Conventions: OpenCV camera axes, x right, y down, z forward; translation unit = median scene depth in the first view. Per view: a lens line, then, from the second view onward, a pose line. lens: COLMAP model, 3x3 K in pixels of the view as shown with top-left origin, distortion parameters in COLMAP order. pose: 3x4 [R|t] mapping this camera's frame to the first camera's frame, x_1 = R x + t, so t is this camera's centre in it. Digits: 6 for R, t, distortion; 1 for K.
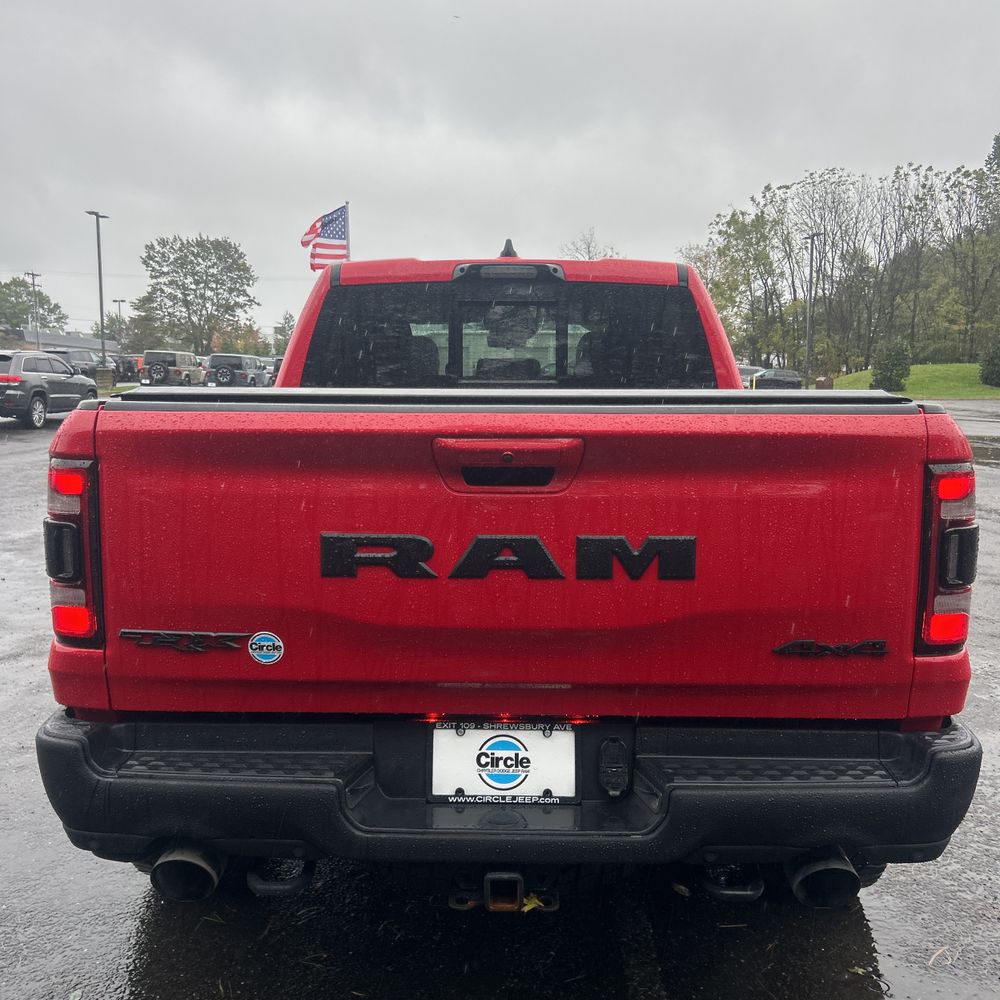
lens RADIAL K [[1011.8, 0, 489.2], [0, 1011.8, 502.9], [0, 0, 1]] dist [0.110322, -0.290336]
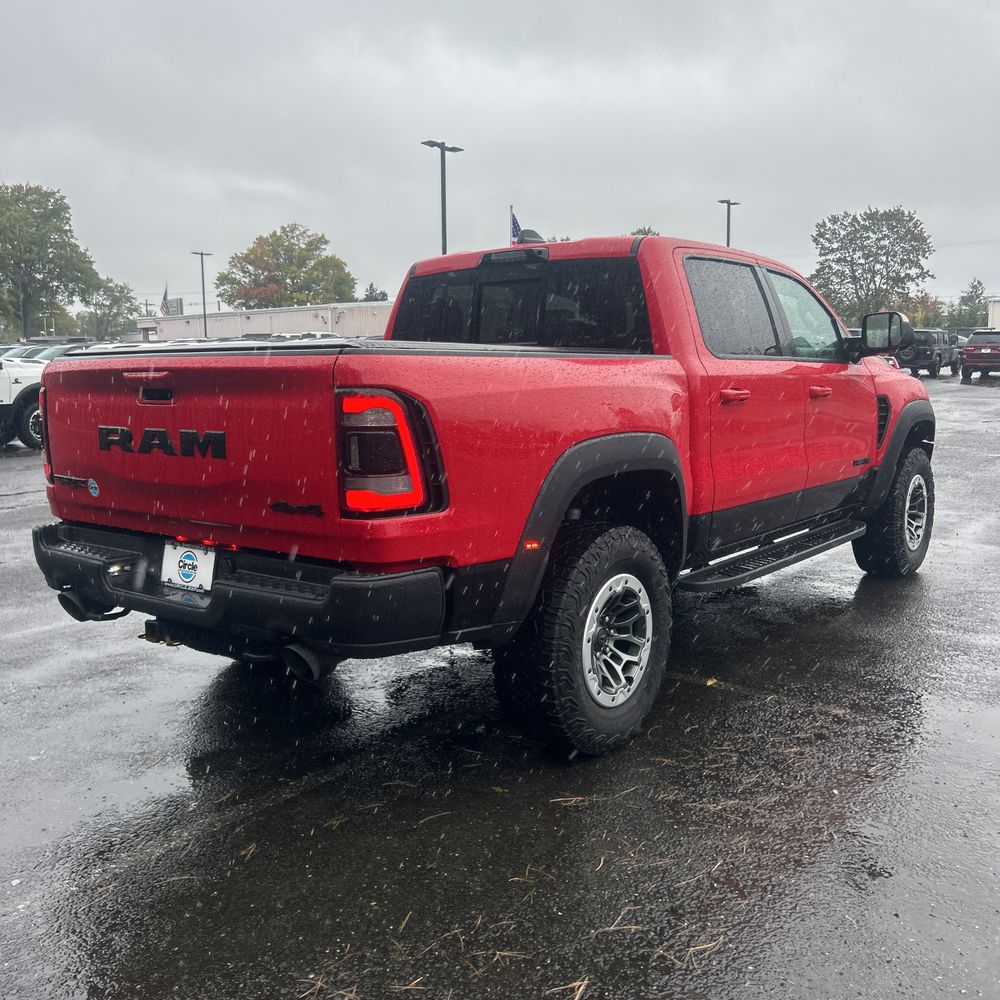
lens RADIAL K [[1018.0, 0, 503.9], [0, 1018.0, 510.5], [0, 0, 1]] dist [0.051604, -0.029148]
pose [[0.802910, 0.069758, -0.592005, 1.442140], [-0.053288, 0.997552, 0.045273, 0.056424], [0.593714, -0.004803, 0.804662, -0.058953]]
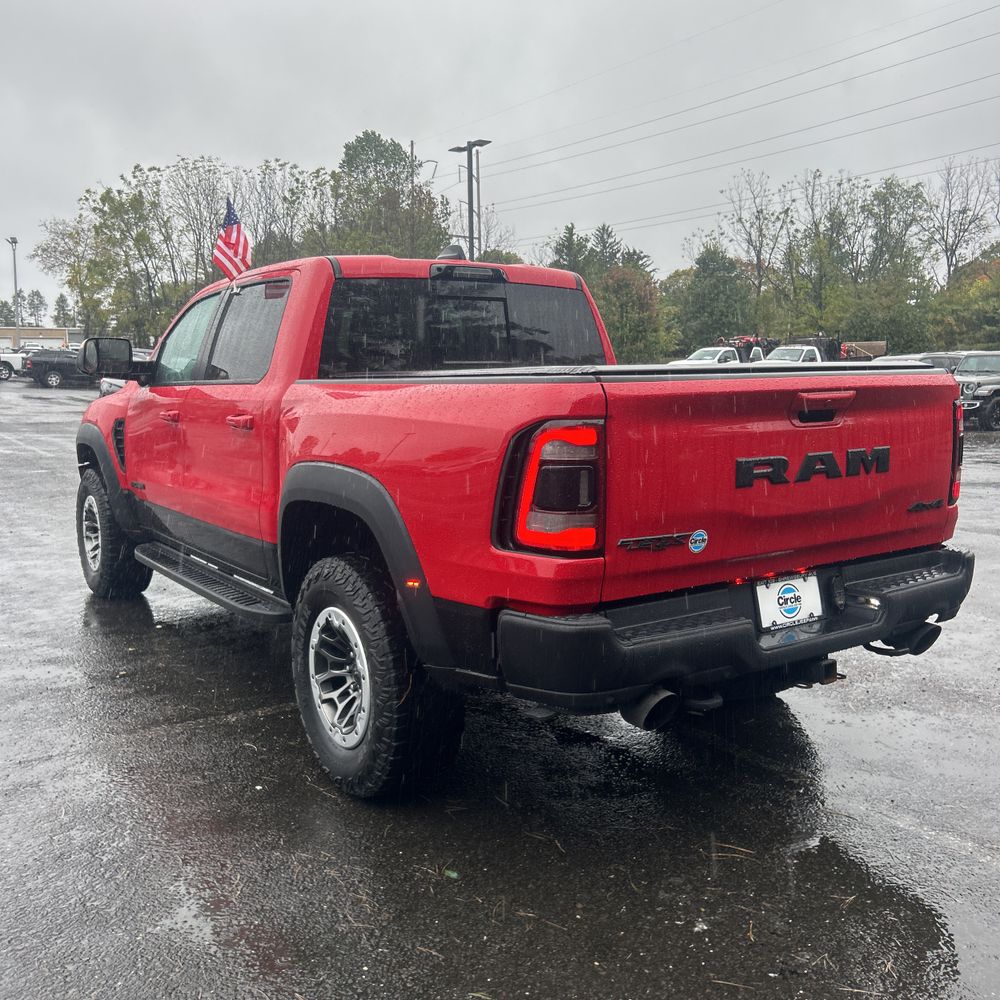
lens RADIAL K [[1022.9, 0, 478.9], [0, 1022.9, 476.1], [0, 0, 1]] dist [0.070823, -0.002344]
pose [[0.815484, -0.075430, 0.573844, -1.274820], [0.081060, 0.996584, 0.015804, -0.000480], [-0.573075, 0.033628, 0.818812, -0.032620]]
